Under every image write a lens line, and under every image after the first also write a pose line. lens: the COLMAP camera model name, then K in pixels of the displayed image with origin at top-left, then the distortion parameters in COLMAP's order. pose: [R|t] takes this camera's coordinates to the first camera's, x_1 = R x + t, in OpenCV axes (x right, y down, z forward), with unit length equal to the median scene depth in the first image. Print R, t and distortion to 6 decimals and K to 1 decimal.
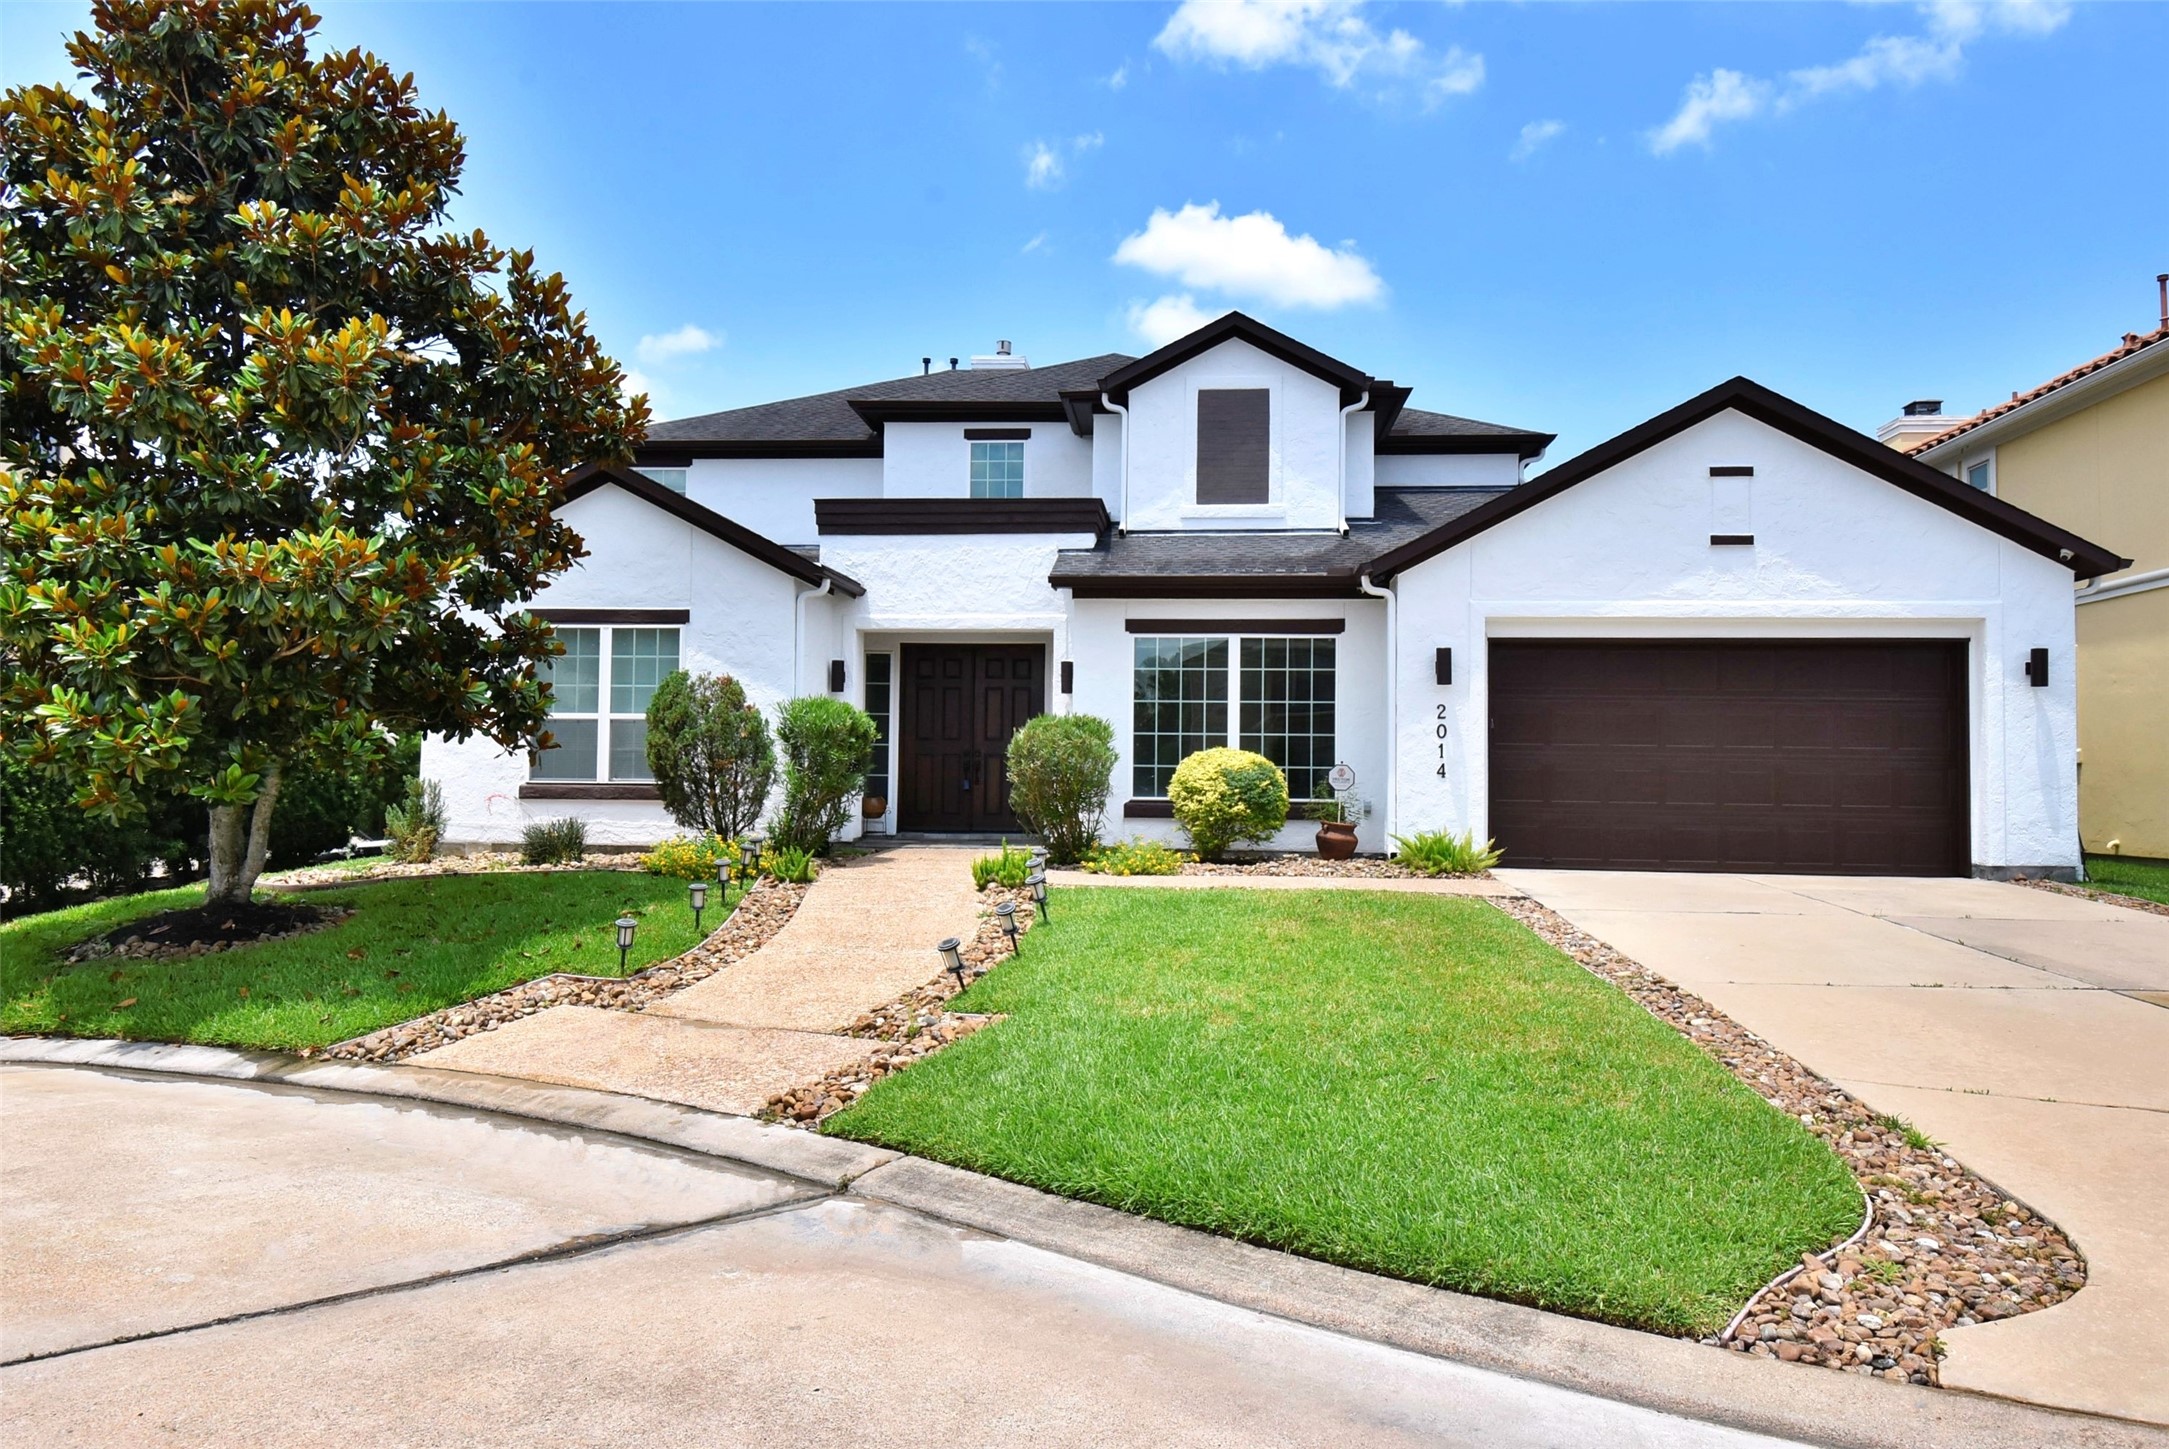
lens RADIAL K [[1381.2, 0, 1086.3], [0, 1381.2, 716.7], [0, 0, 1]] dist [0.038512, -0.002254]
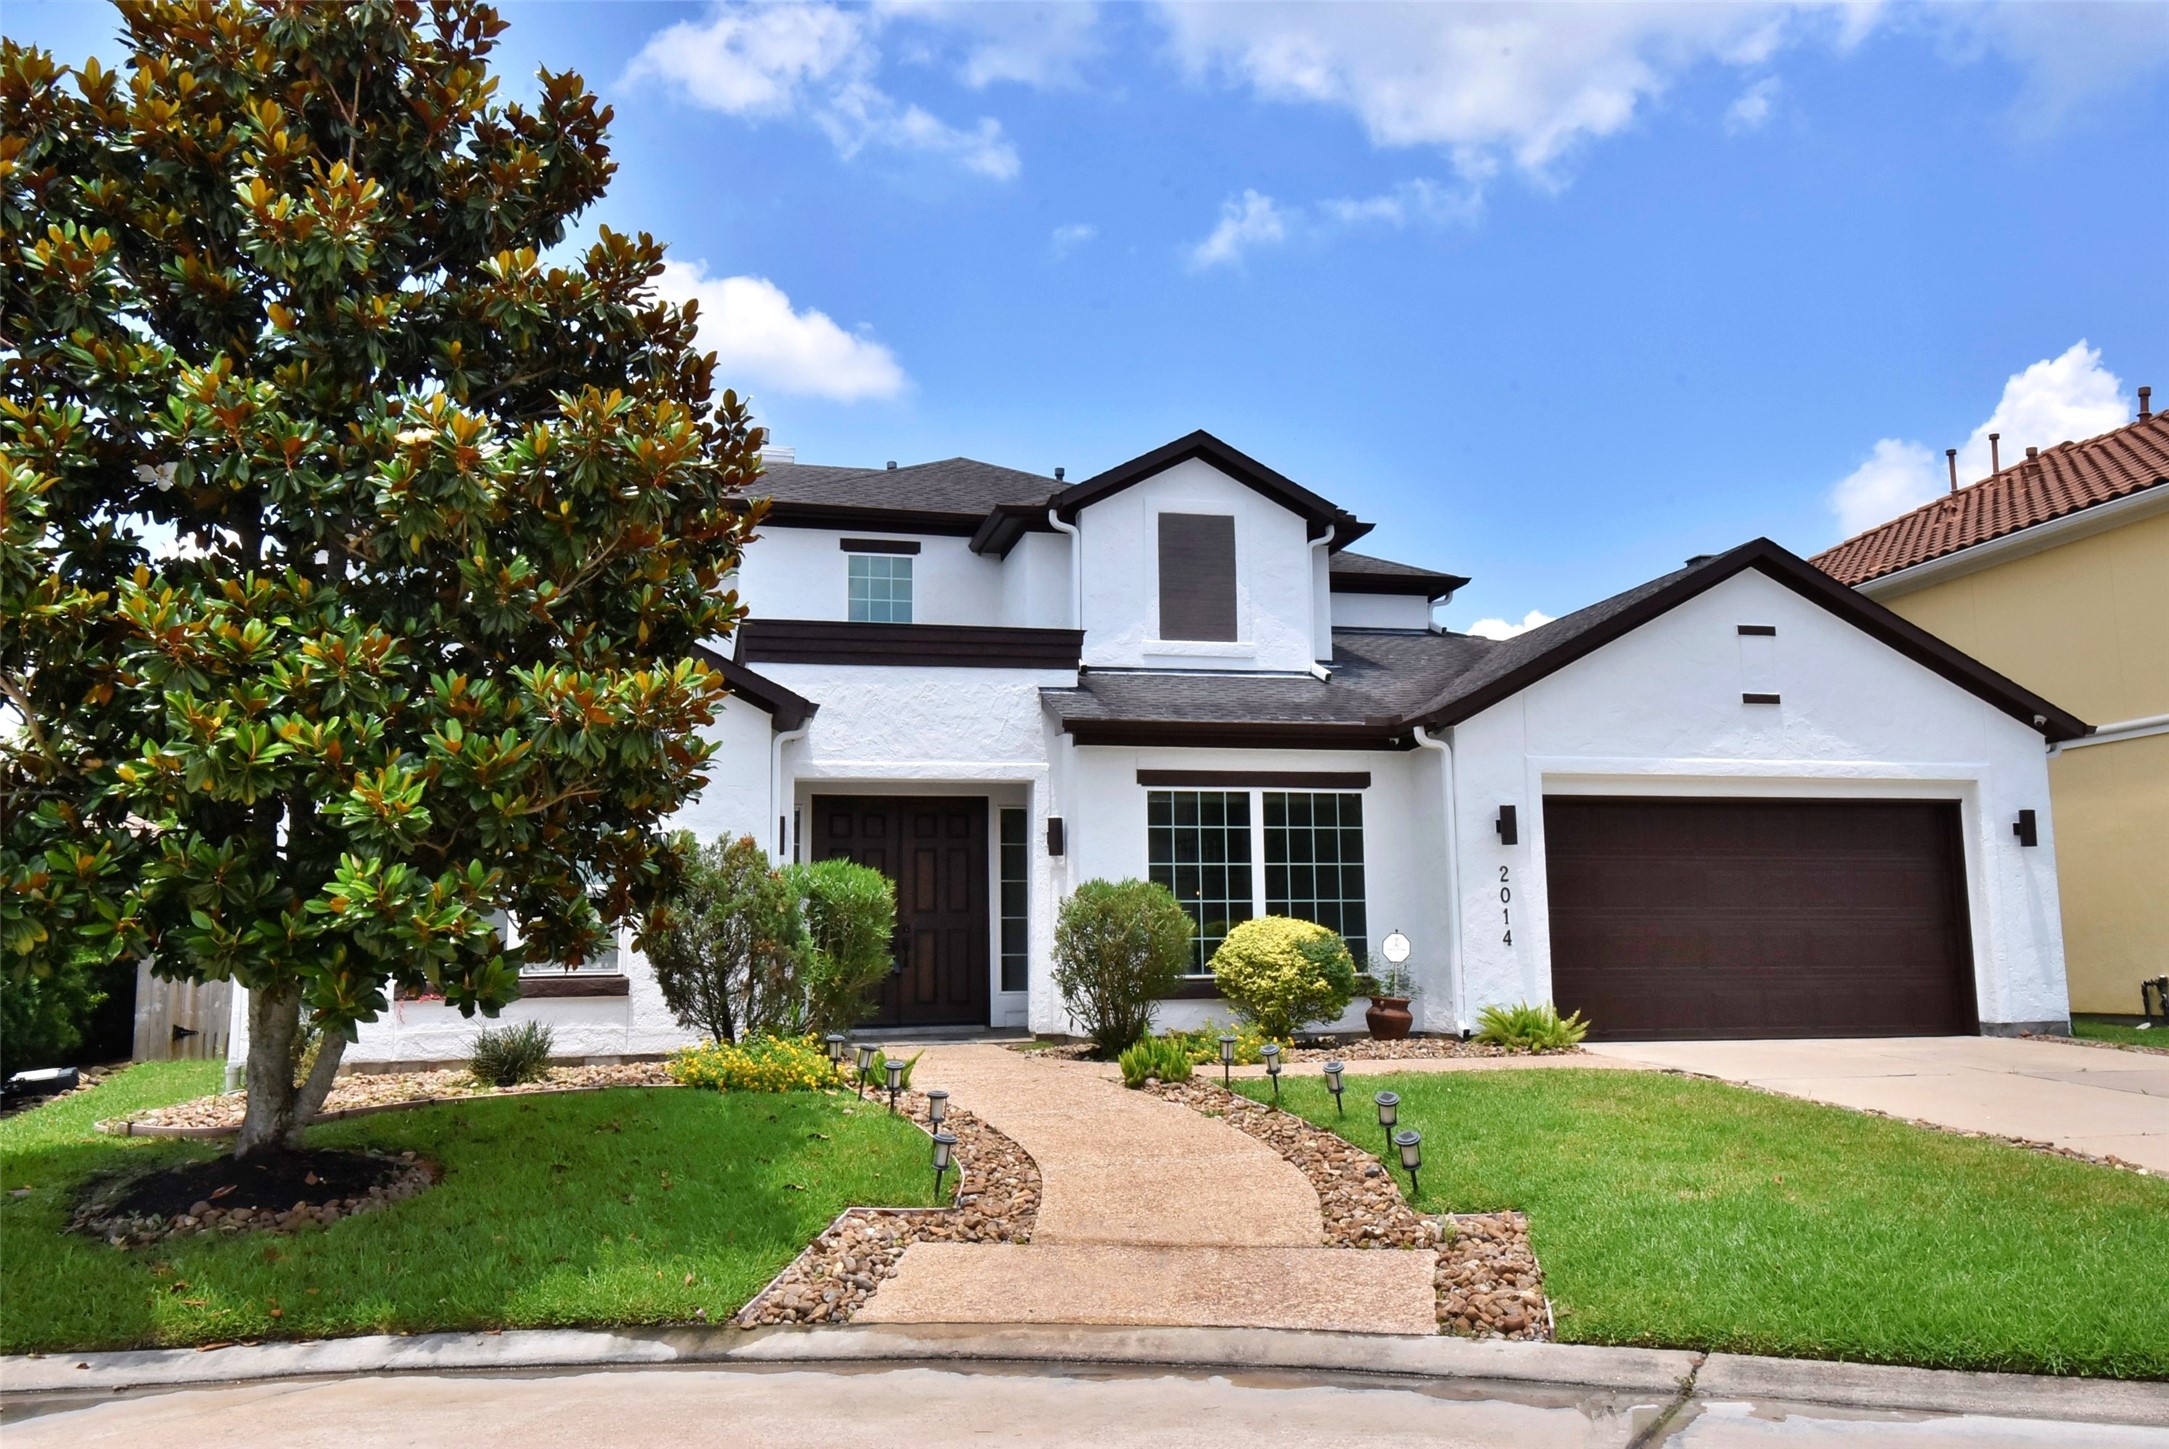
lens RADIAL K [[1680.8, 0, 1084.5], [0, 1680.8, 724.5], [0, 0, 1]] dist [0.051704, 0.003386]
pose [[0.951261, 0.019268, 0.307784, -0.349092], [0.009723, 0.995676, -0.092383, -0.001446], [-0.308233, 0.090873, 0.946961, 0.005528]]
